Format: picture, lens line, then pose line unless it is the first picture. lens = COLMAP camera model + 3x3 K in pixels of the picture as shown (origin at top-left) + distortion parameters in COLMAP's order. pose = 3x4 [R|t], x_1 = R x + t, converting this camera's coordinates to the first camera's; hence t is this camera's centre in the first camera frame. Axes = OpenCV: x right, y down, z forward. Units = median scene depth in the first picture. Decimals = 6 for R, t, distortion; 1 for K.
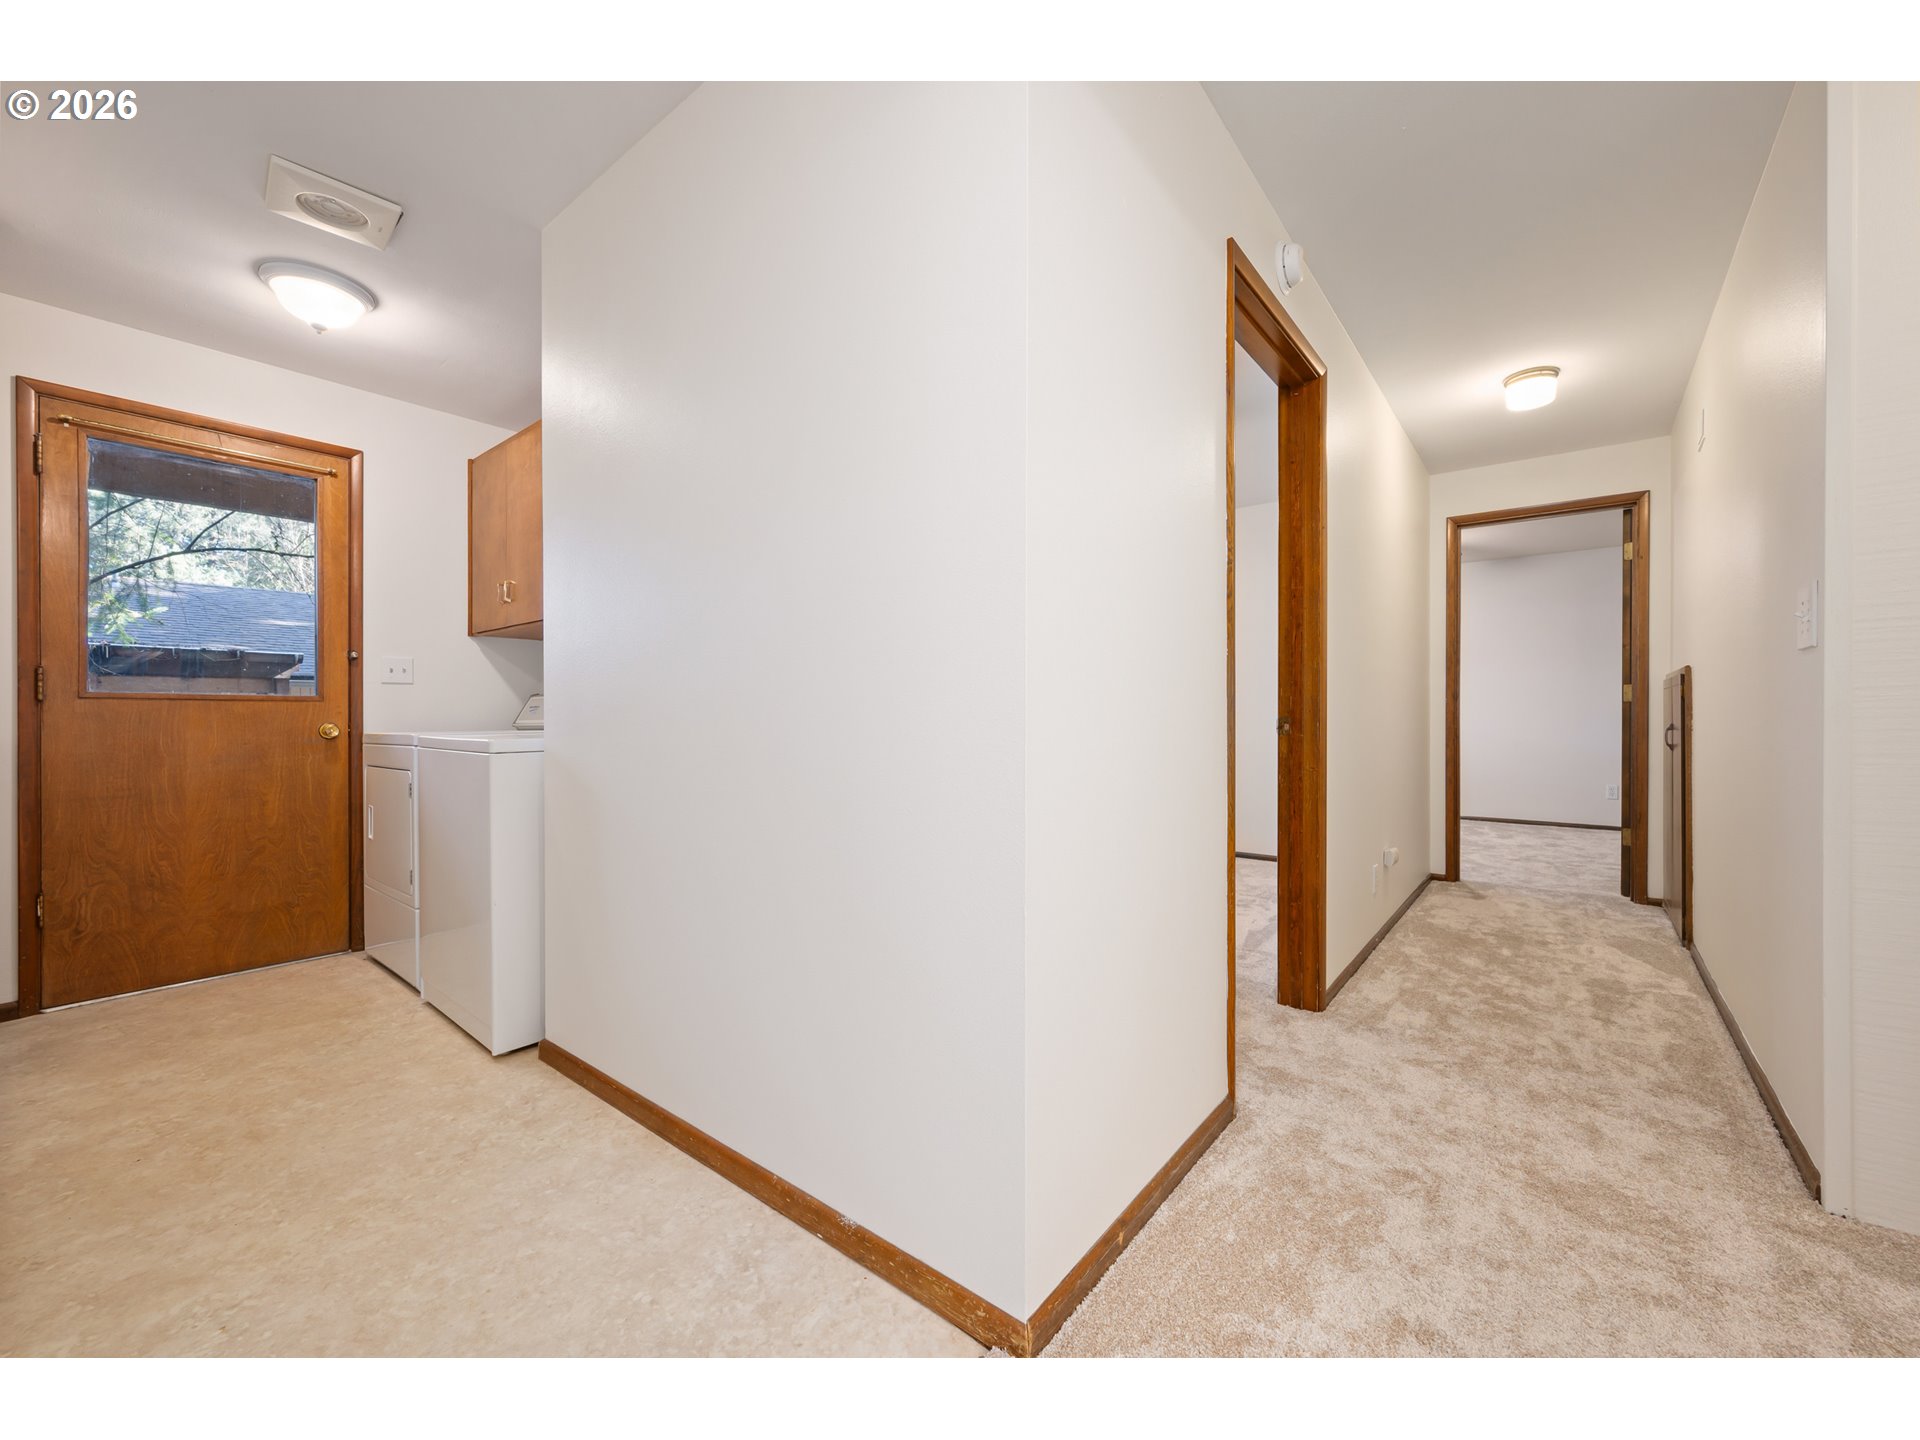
lens RADIAL K [[741.9, 0, 964.9], [0, 741.9, 725.9], [0, 0, 1]] dist [0.000744, 0.000943]
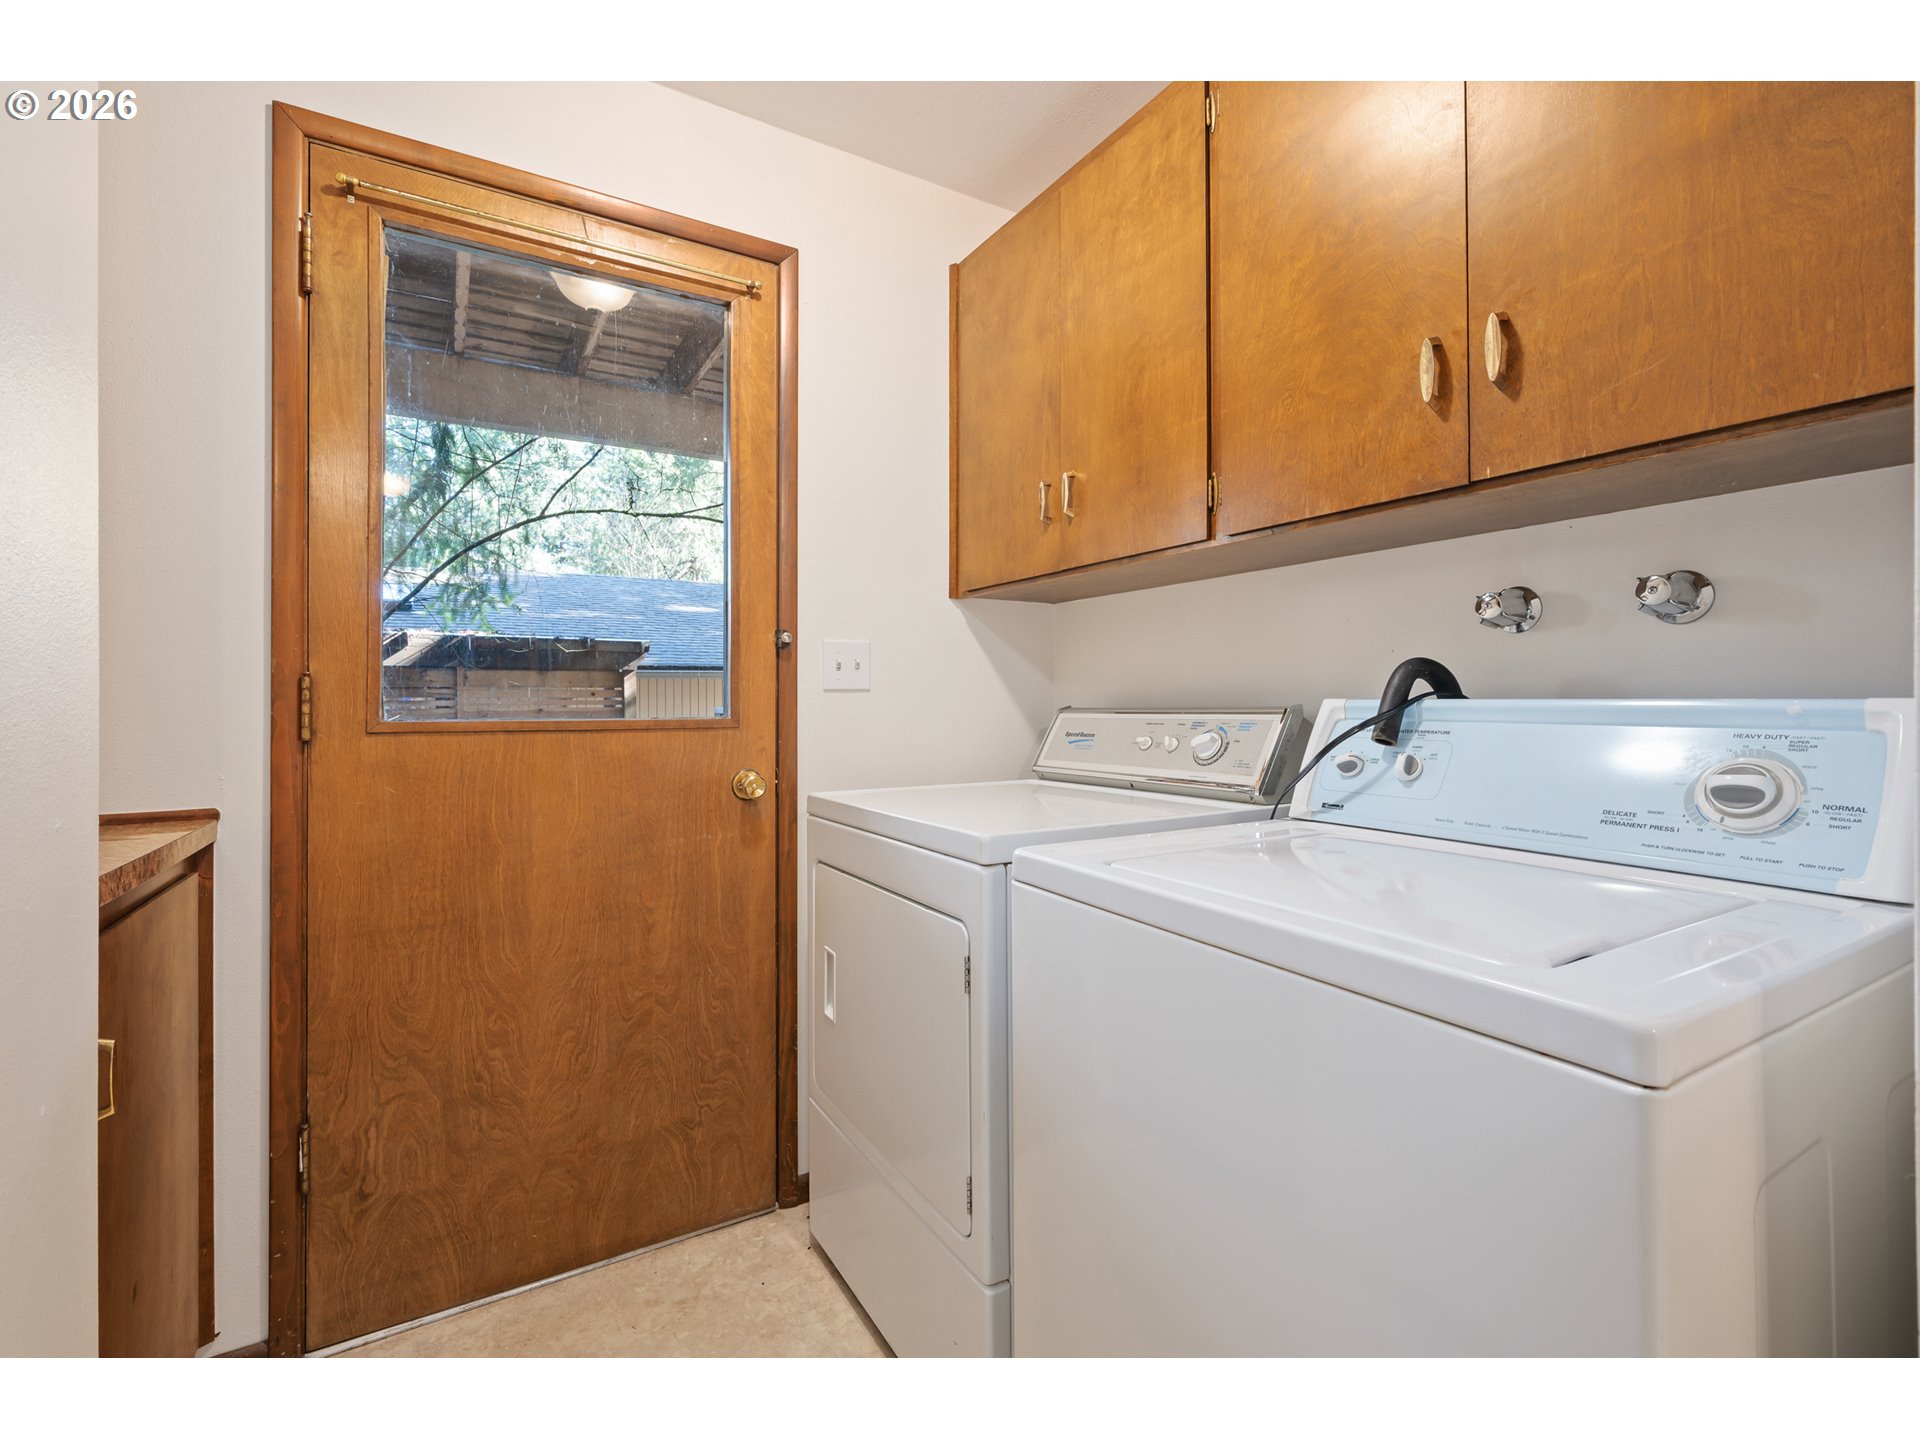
lens RADIAL K [[776.0, 0, 957.2], [0, 776.0, 701.2], [0, 0, 1]] dist [0.001282, -0.000106]
pose [[0.948914, 0.000977, -0.315533, -0.583635], [-0.002098, 0.999993, -0.003210, -0.053848], [0.315527, 0.003708, 0.948909, 0.568023]]
